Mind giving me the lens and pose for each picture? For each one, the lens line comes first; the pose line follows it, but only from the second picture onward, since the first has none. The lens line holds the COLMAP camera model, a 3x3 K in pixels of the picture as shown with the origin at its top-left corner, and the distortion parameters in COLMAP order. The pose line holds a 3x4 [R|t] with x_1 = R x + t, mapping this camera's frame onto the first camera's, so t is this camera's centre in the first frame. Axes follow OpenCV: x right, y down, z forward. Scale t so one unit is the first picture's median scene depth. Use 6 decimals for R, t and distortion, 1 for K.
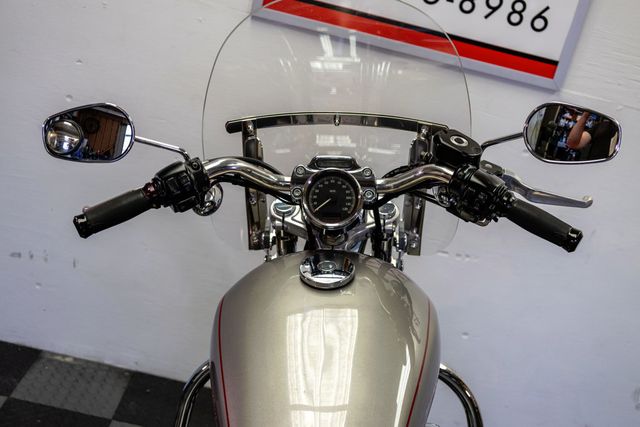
lens RADIAL K [[912.1, 0, 322.8], [0, 912.1, 213.1], [0, 0, 1]] dist [0.033913, -0.074939]
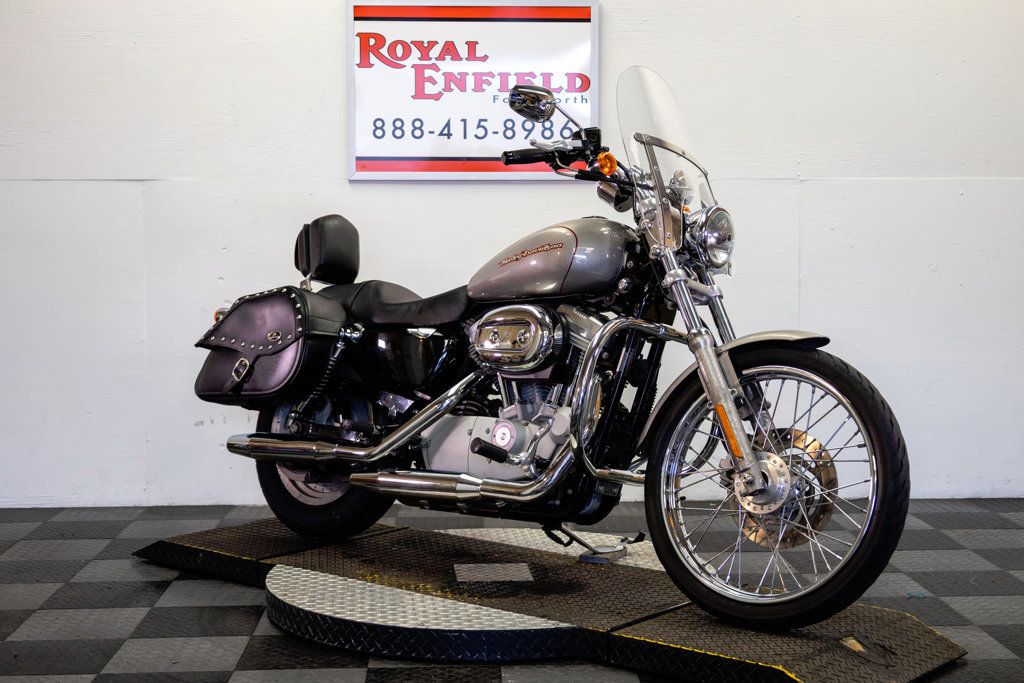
lens RADIAL K [[1500.3, 0, 510.7], [0, 1500.3, 343.3], [0, 0, 1]] dist [0.007454, 0.101641]
pose [[0.969557, -0.239719, 0.049943, -0.031716], [0.244523, 0.937040, -0.249329, 1.029969], [0.012970, 0.253951, 0.967130, -1.737733]]
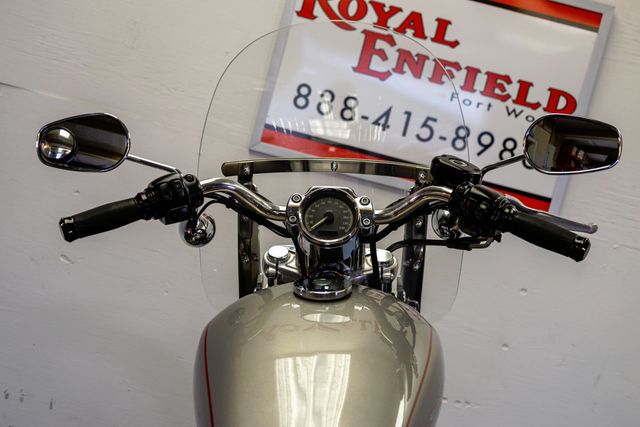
lens RADIAL K [[912.1, 0, 322.8], [0, 912.1, 213.1], [0, 0, 1]] dist [0.033913, -0.074939]
pose [[0.999826, 0.017483, 0.006491, -0.002499], [-0.014901, 0.958201, -0.285708, 0.254128], [-0.011215, 0.285561, 0.958295, 0.069015]]
